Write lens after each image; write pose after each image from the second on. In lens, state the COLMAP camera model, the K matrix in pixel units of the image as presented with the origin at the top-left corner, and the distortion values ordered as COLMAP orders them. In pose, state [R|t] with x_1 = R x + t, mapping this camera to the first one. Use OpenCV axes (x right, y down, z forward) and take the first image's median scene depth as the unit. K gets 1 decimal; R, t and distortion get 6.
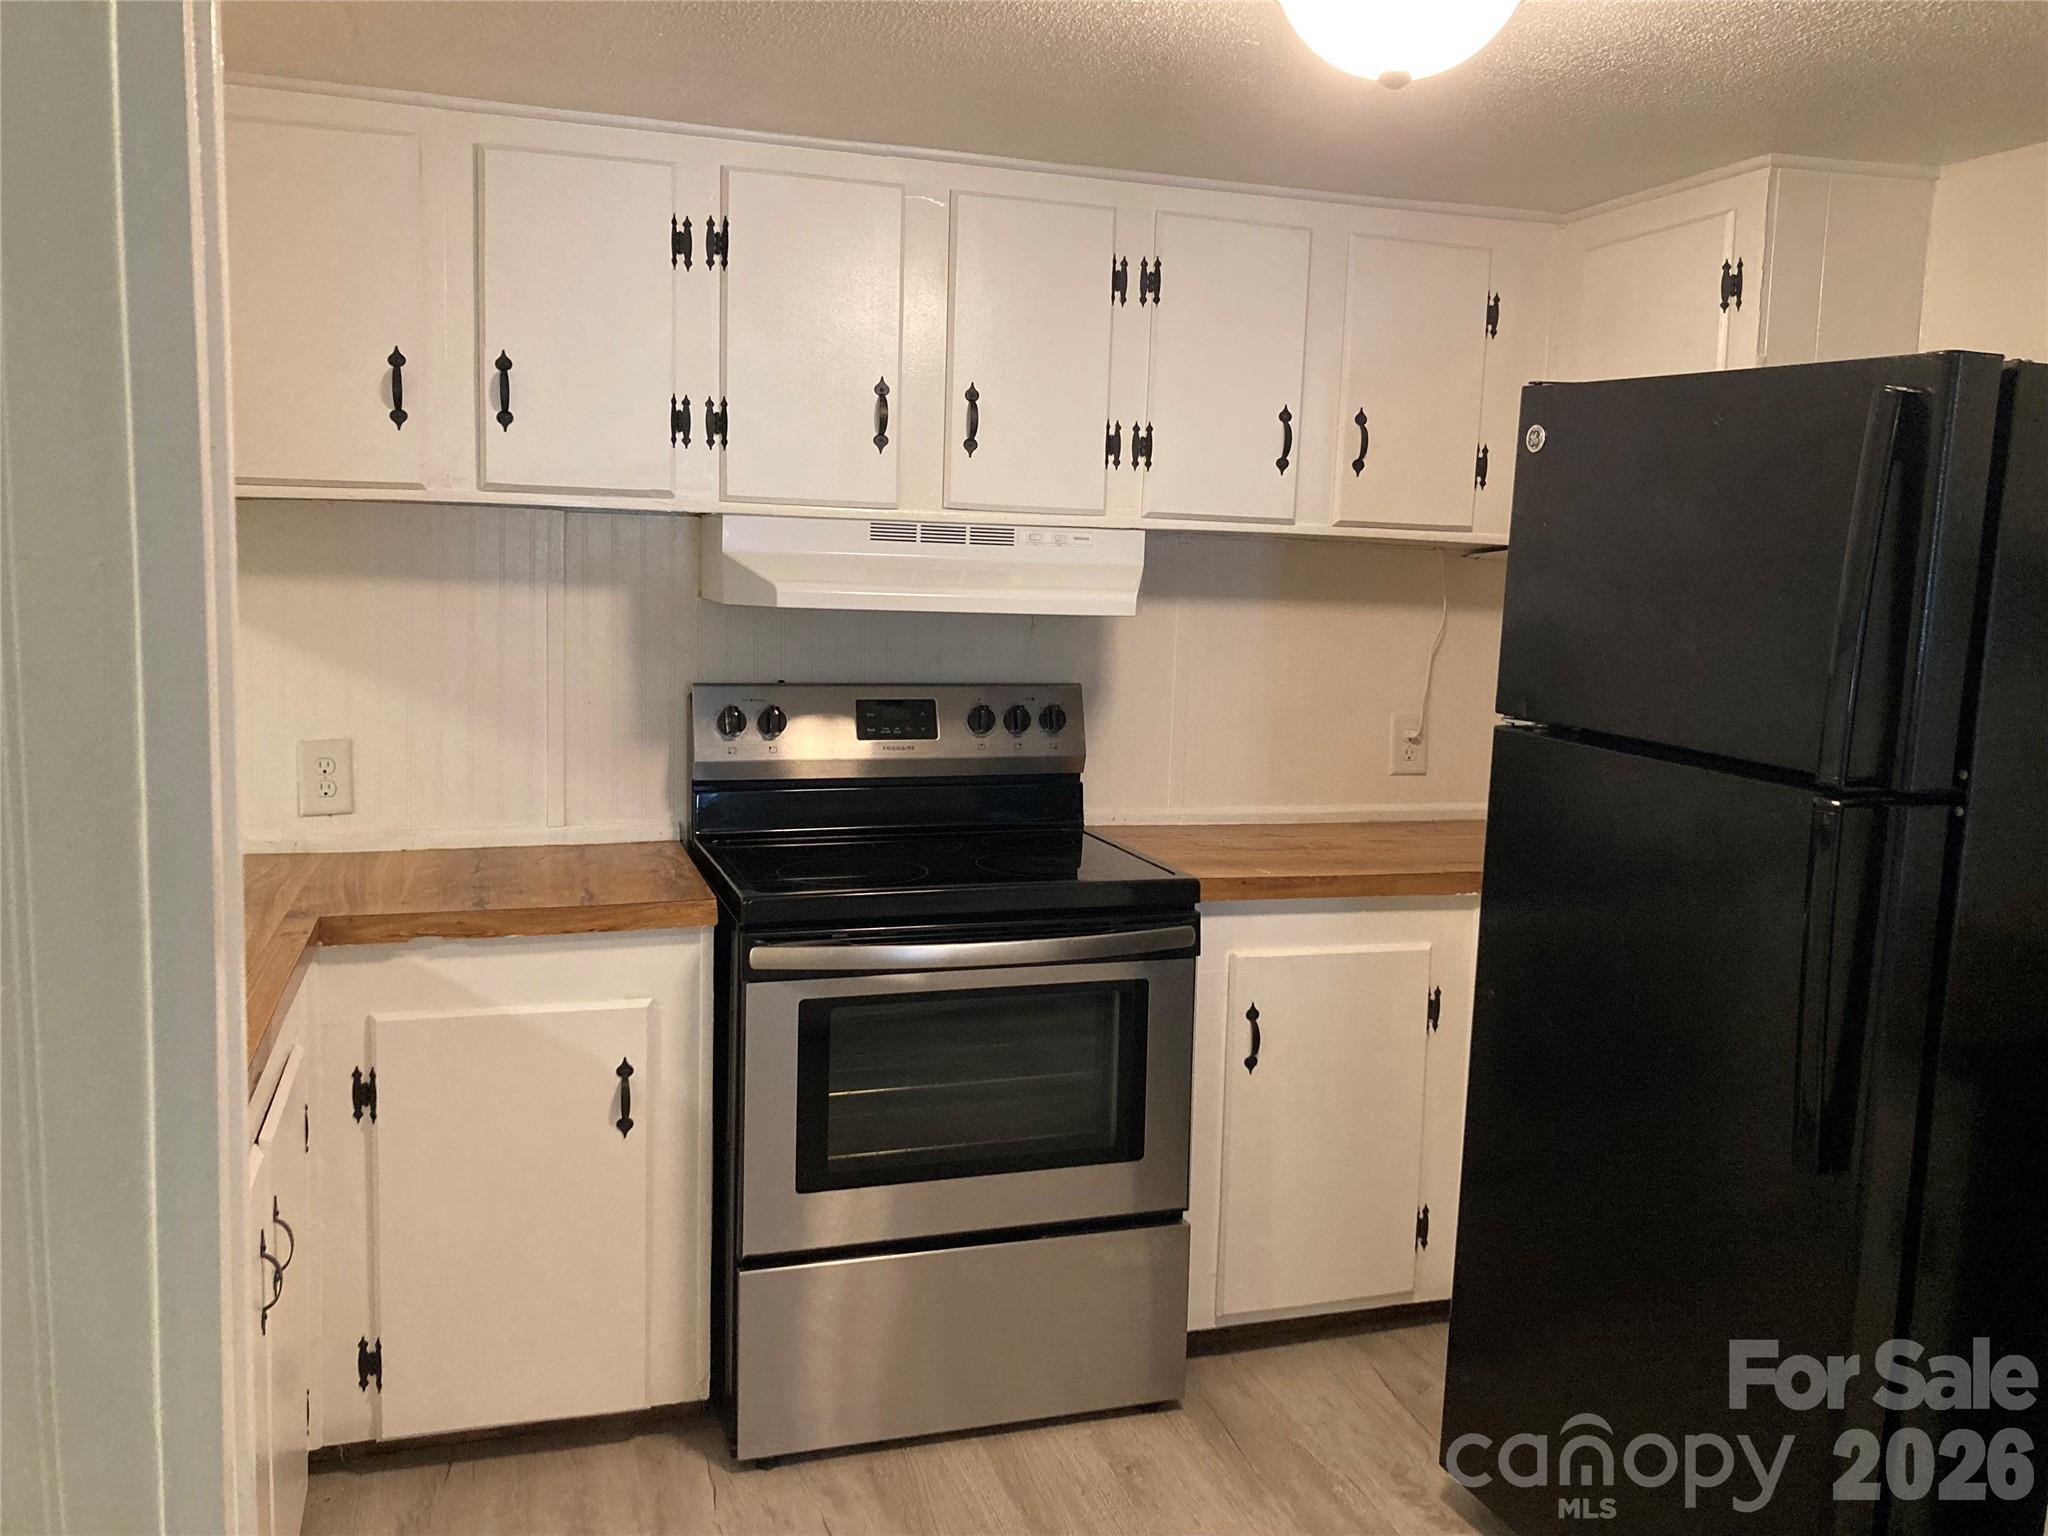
lens RADIAL K [[1686.9, 0, 1026.5], [0, 1686.9, 754.5], [0, 0, 1]] dist [0.104052, -0.270316]
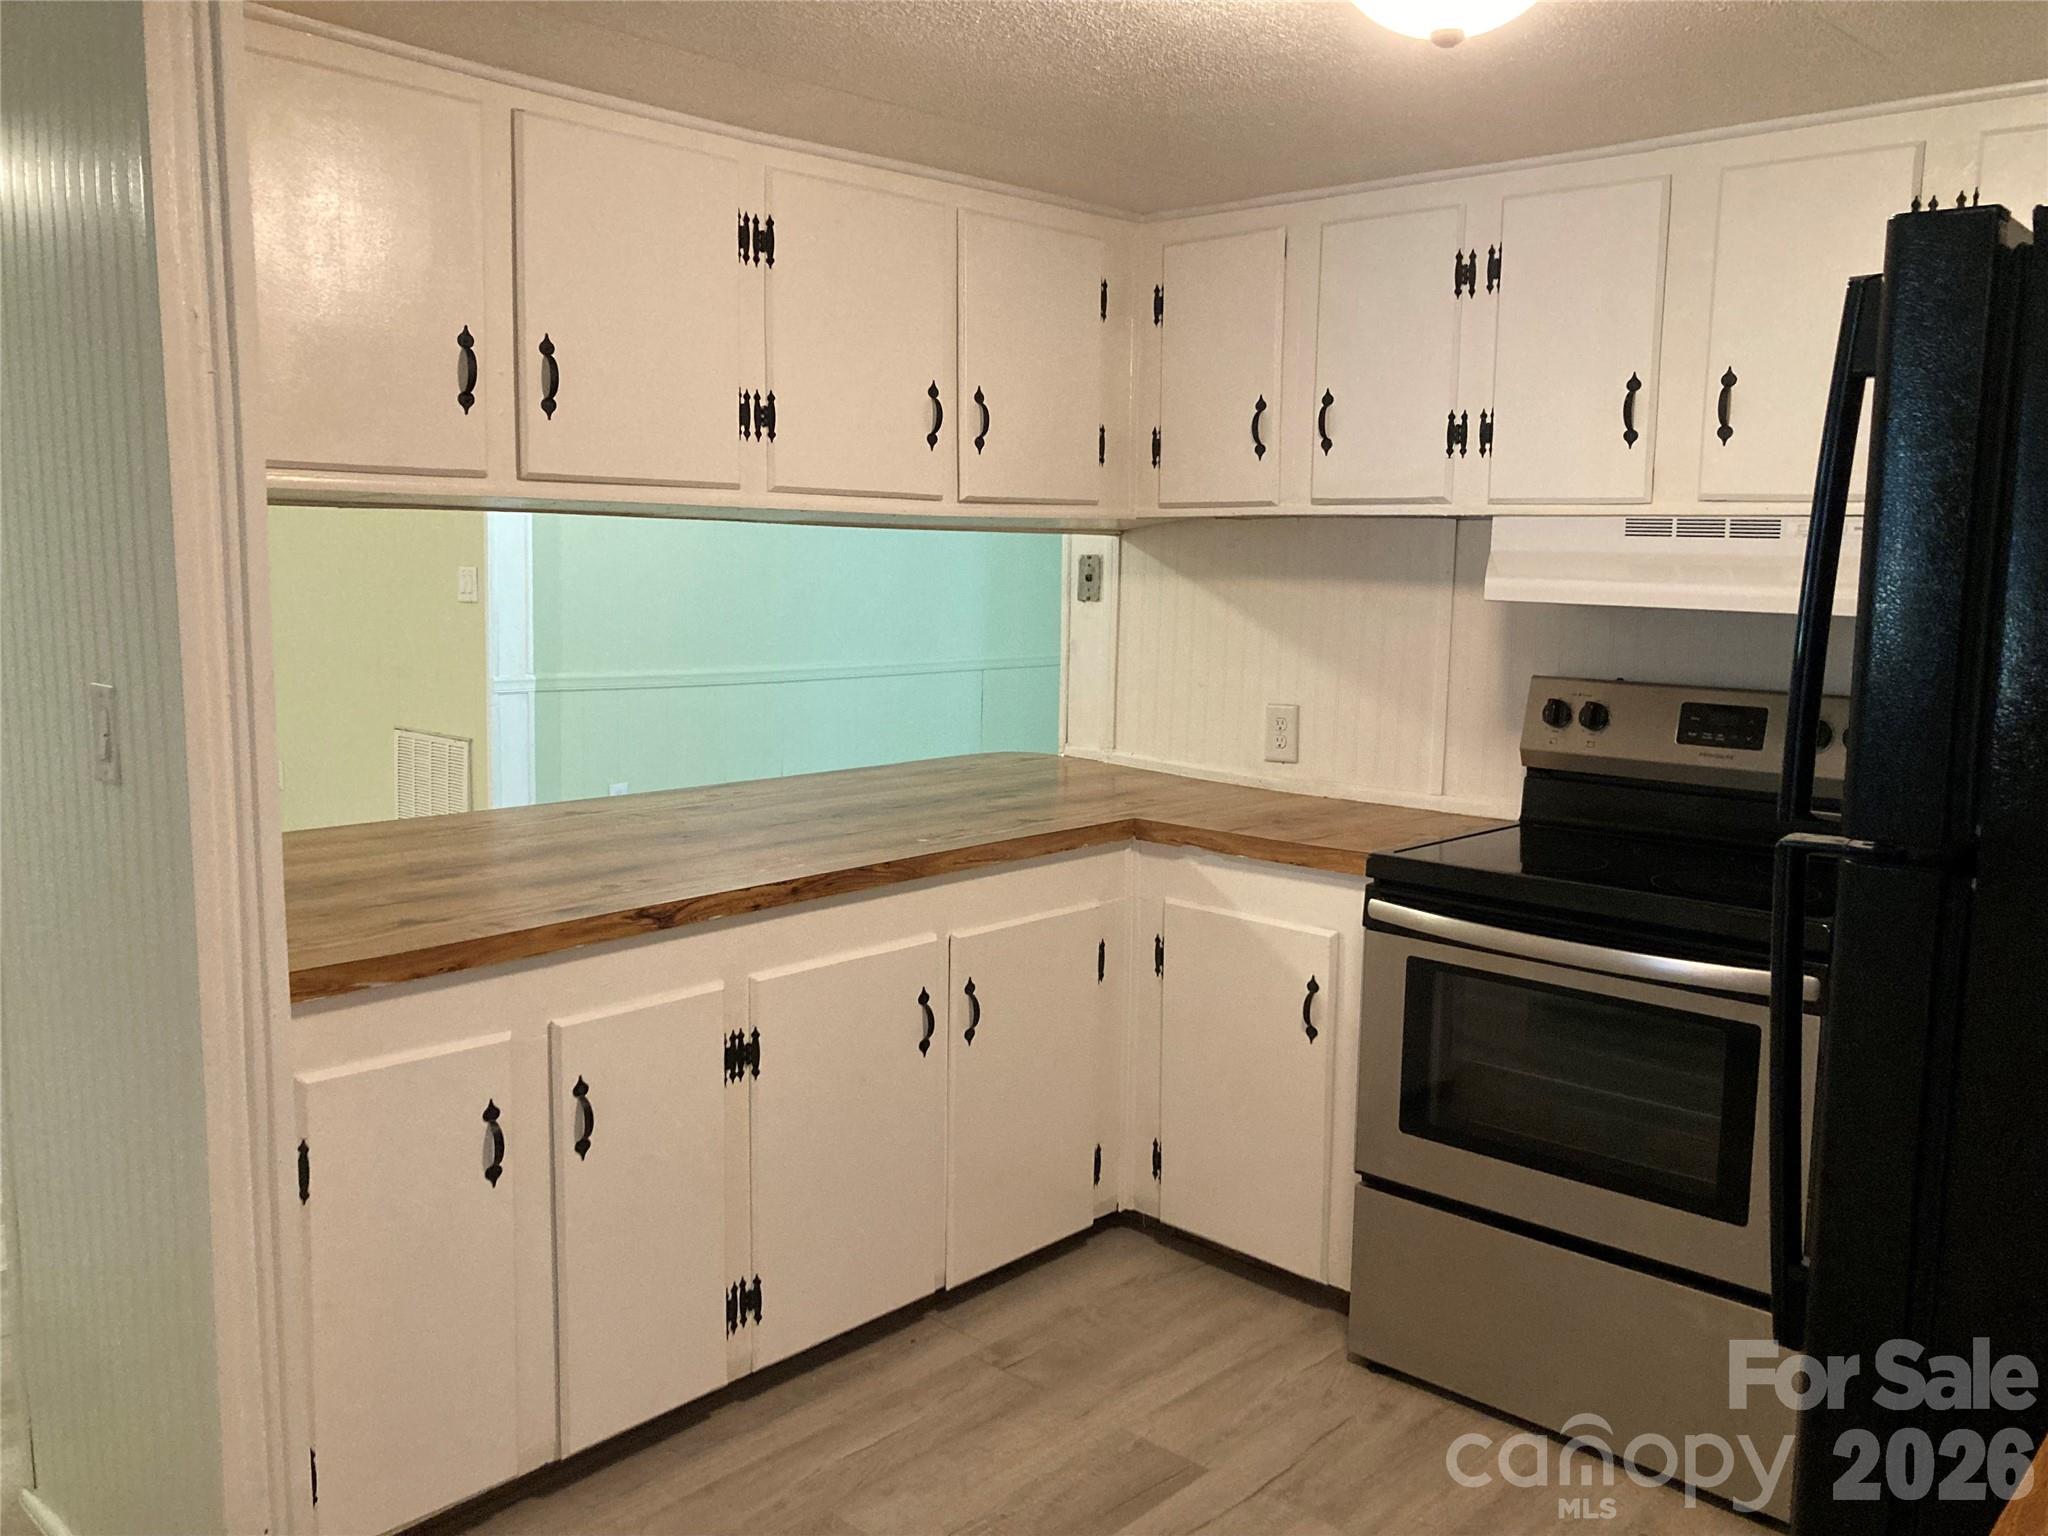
lens RADIAL K [[1709.7, 0, 1014.2], [0, 1709.7, 763.6], [0, 0, 1]] dist [0.049317, 0.003512]
pose [[0.465443, 0.092875, -0.880191, 0.676415], [-0.107420, 0.993055, 0.047981, -0.004197], [0.878535, 0.072218, 0.472187, 0.226693]]
